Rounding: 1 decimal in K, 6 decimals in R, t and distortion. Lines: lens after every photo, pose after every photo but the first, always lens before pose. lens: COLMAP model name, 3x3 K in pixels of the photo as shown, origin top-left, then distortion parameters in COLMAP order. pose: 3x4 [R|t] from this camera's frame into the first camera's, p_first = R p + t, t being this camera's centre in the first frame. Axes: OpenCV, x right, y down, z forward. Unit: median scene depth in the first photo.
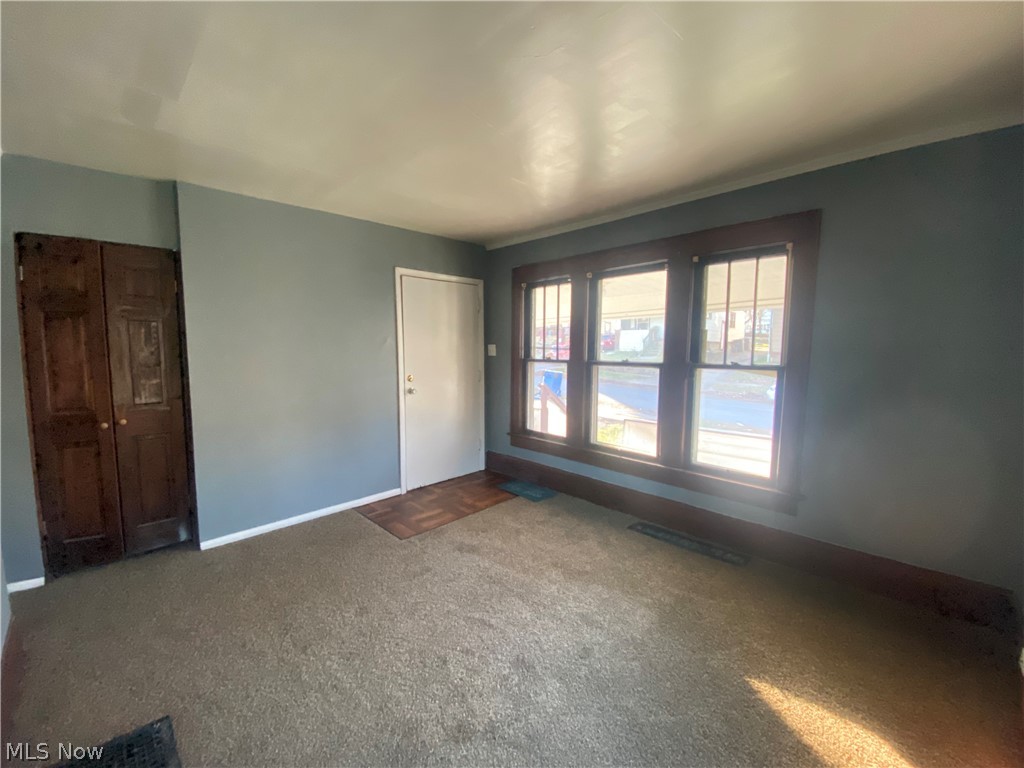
lens RADIAL K [[415.5, 0, 510.4], [0, 415.5, 381.0], [0, 0, 1]] dist [0.003077, -0.001868]
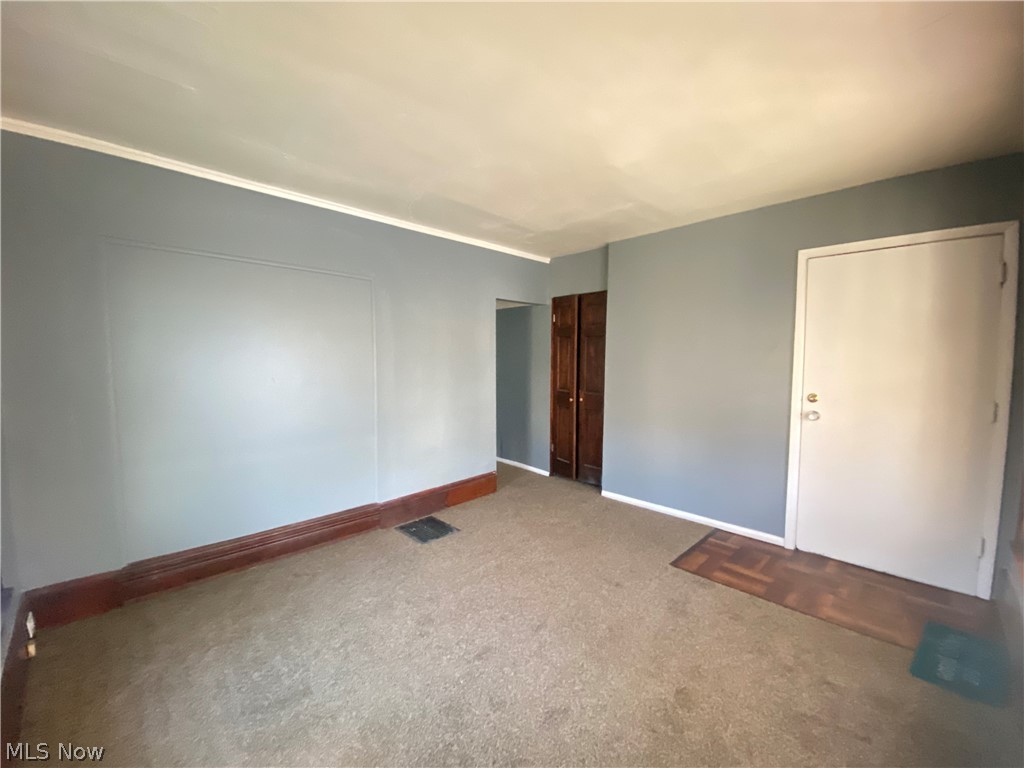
lens RADIAL K [[415.5, 0, 506.9], [0, 415.5, 383.6], [0, 0, 1]] dist [0.003077, -0.001868]
pose [[-0.007156, 0.074235, -0.997215, 0.564769], [-0.080324, 0.993976, 0.074570, -0.051531], [0.996743, 0.080634, -0.001150, 0.539607]]
